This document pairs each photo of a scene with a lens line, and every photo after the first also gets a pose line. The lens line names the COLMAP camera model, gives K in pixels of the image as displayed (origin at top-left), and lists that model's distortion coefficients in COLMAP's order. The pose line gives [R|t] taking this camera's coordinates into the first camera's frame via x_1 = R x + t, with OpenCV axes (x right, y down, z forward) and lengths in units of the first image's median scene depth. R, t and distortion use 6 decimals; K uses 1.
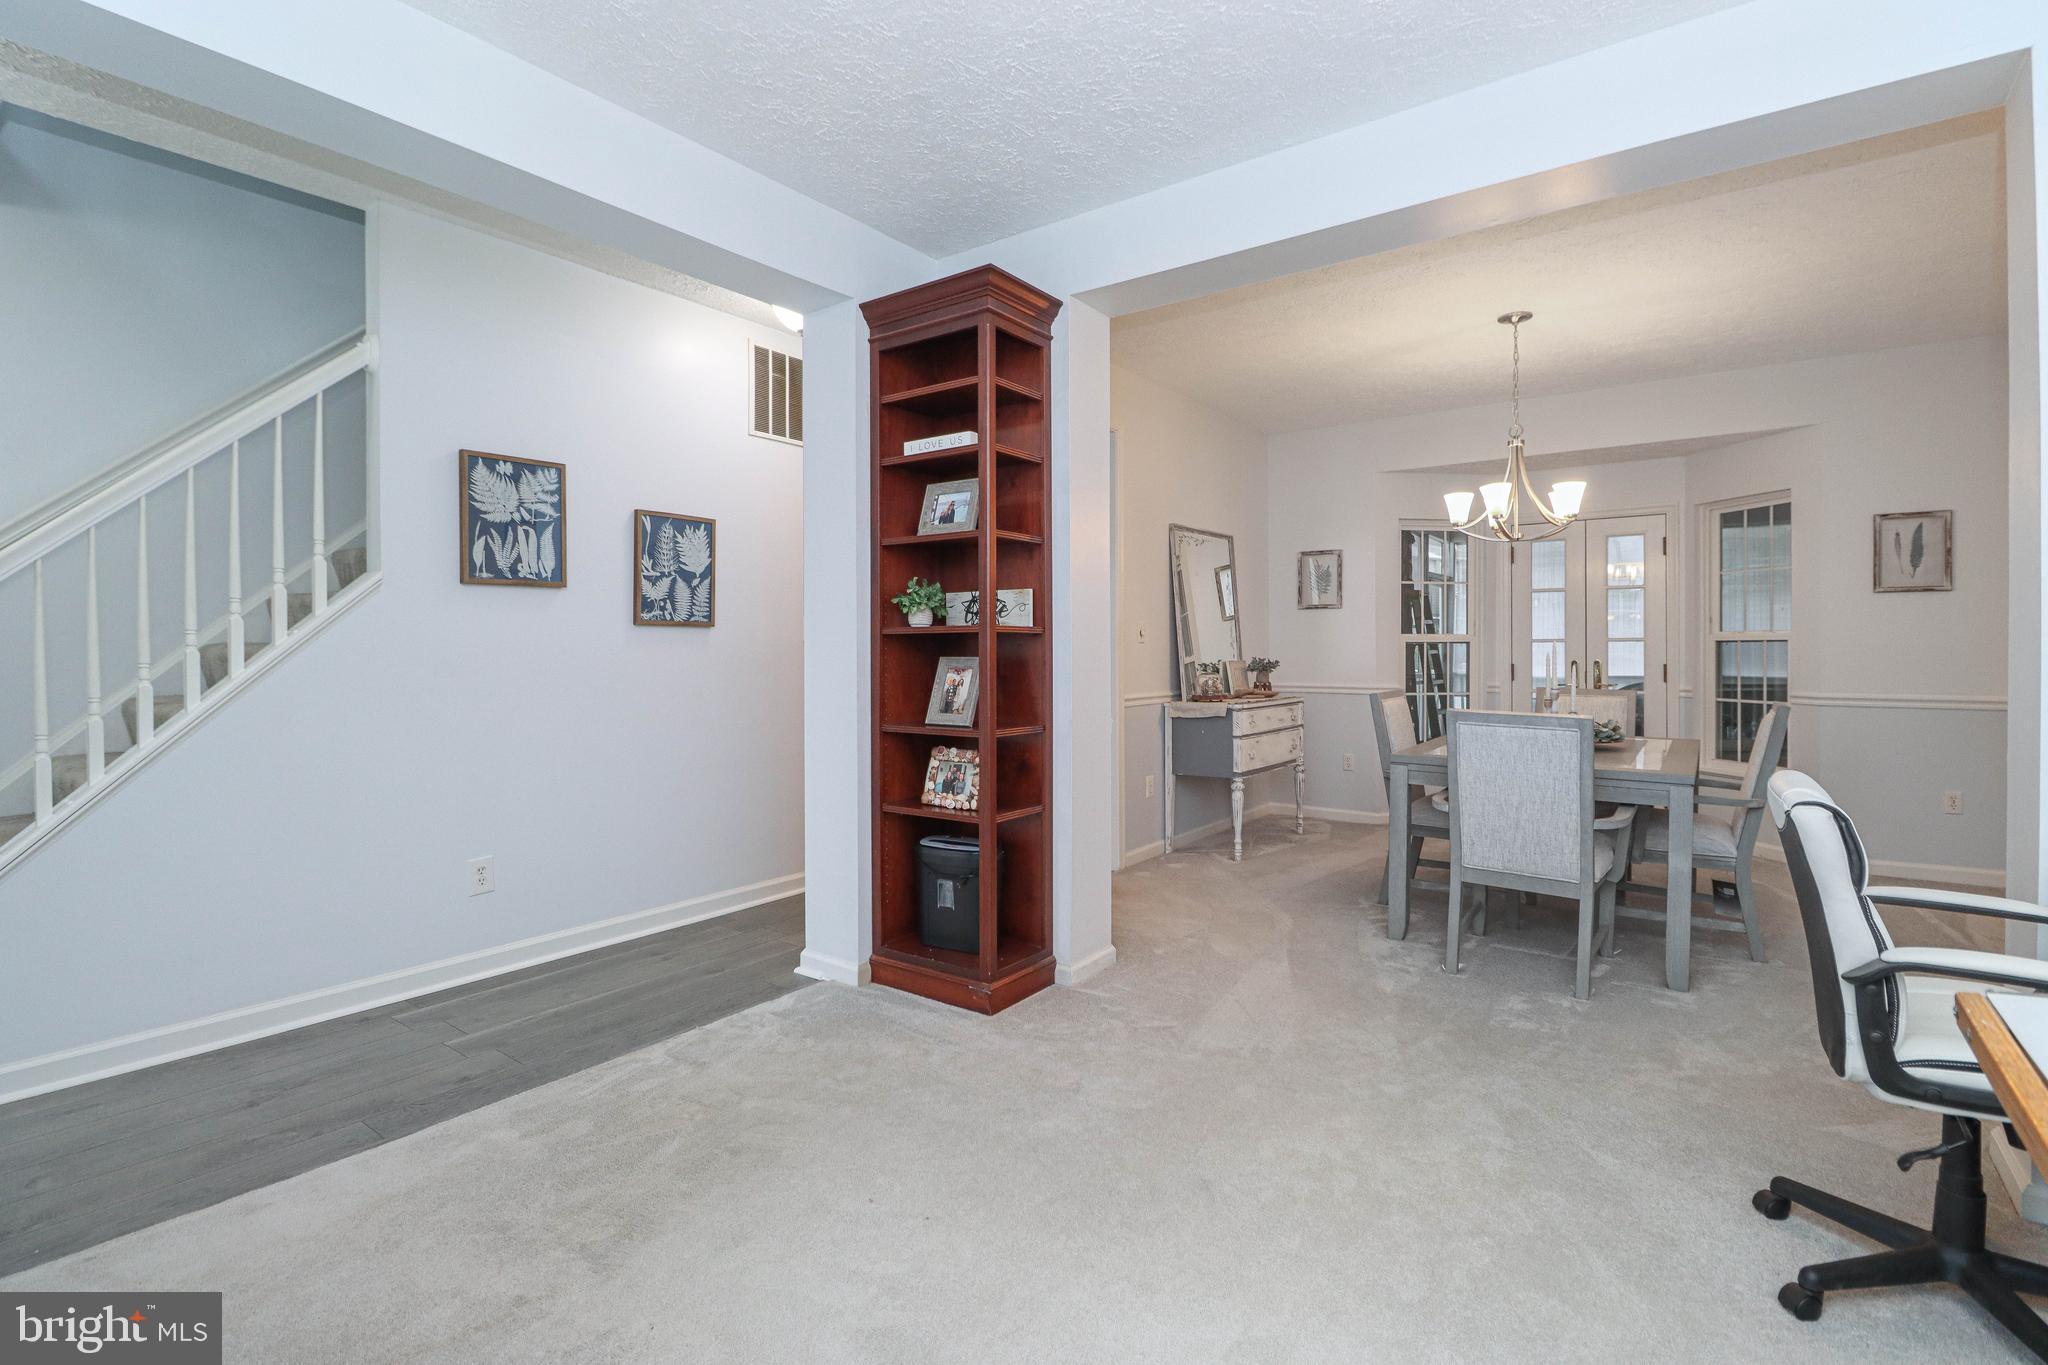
lens RADIAL K [[976.4, 0, 1016.6], [0, 976.4, 664.4], [0, 0, 1]] dist [-0.001047, -0.000731]
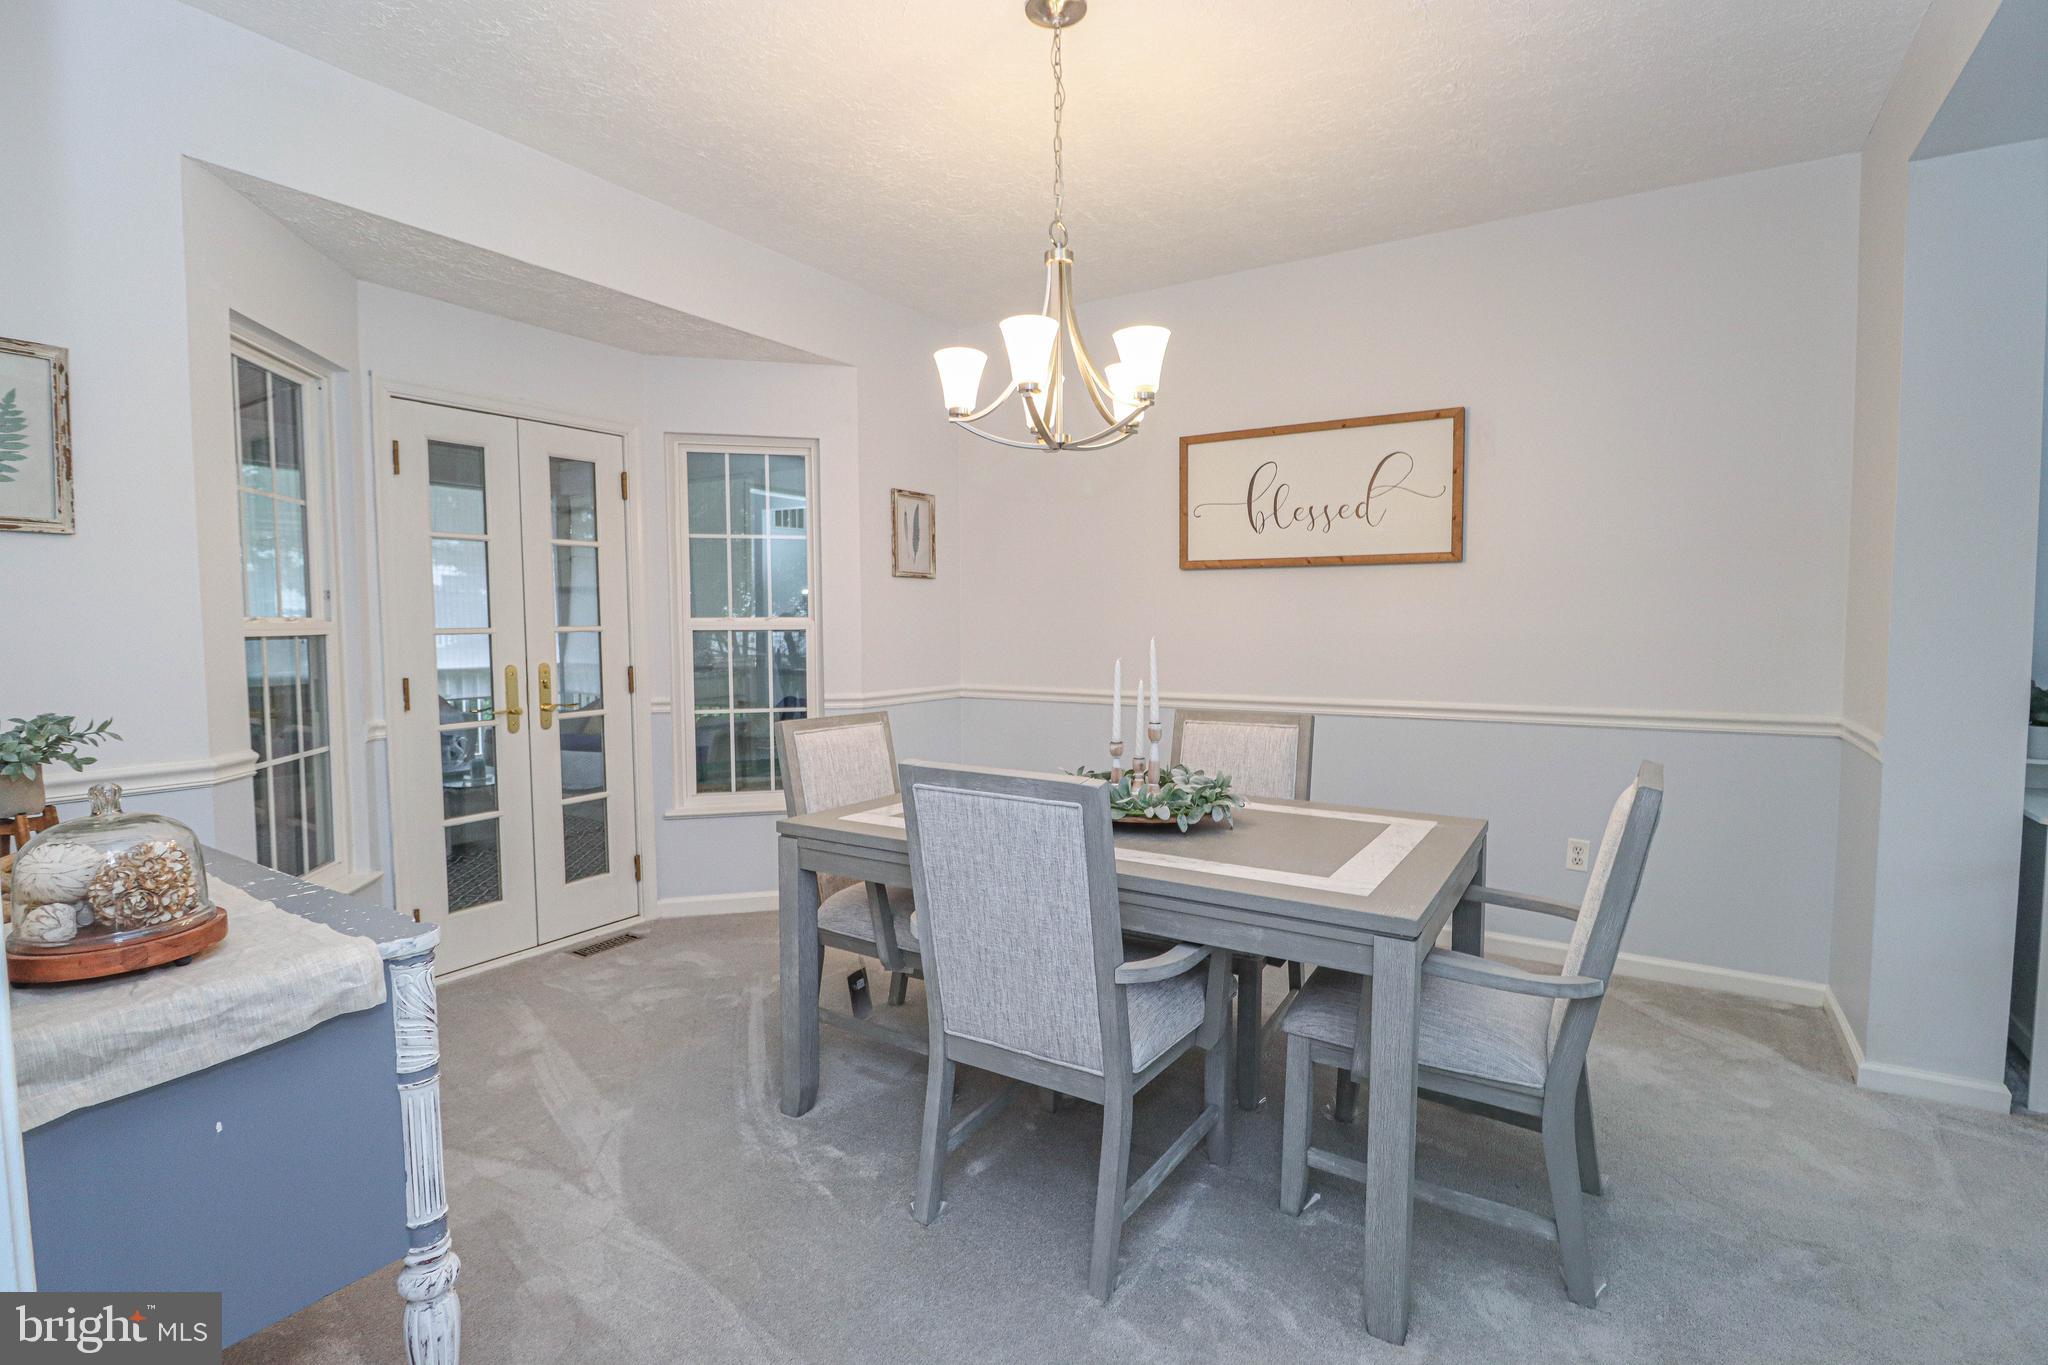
lens RADIAL K [[959.2, 0, 1024.0], [0, 959.2, 682.5], [0, 0, 1]] dist [-0.002496, -0.001063]
pose [[-0.062781, -0.062748, 0.996053, -0.001806], [0.018197, 0.997784, 0.064004, -0.032698], [-0.997861, 0.022144, -0.061500, 0.971836]]
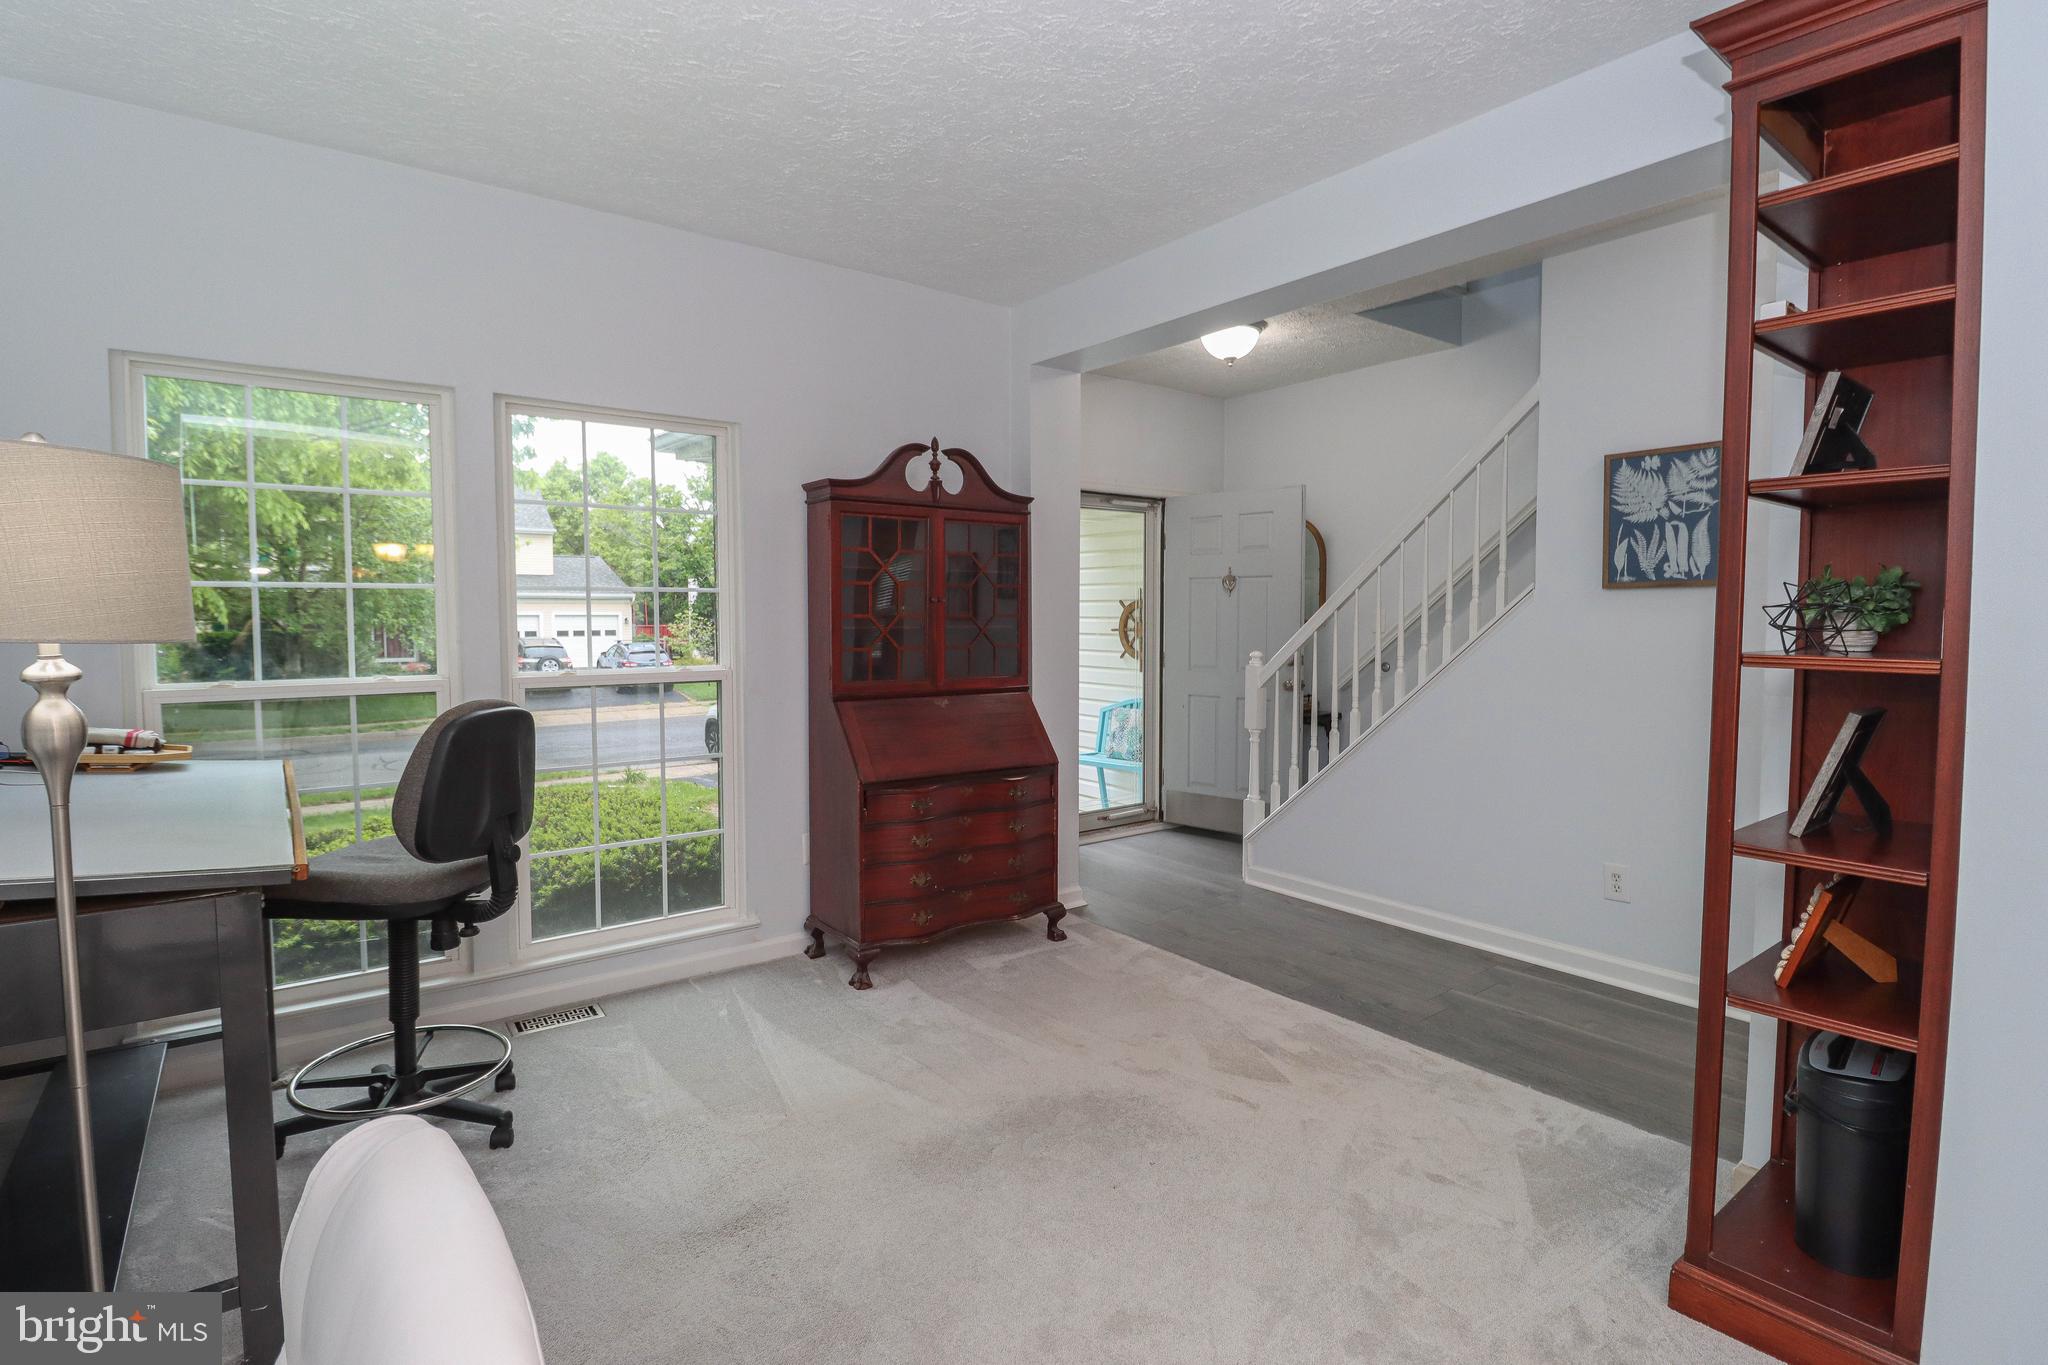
lens RADIAL K [[976.4, 0, 1016.6], [0, 976.4, 664.4], [0, 0, 1]] dist [-0.001047, -0.000731]
pose [[-0.276936, 0.052753, -0.959439, 0.419106], [-0.014327, 0.998154, 0.059017, -0.040632], [0.960782, 0.030089, -0.275669, 0.508509]]
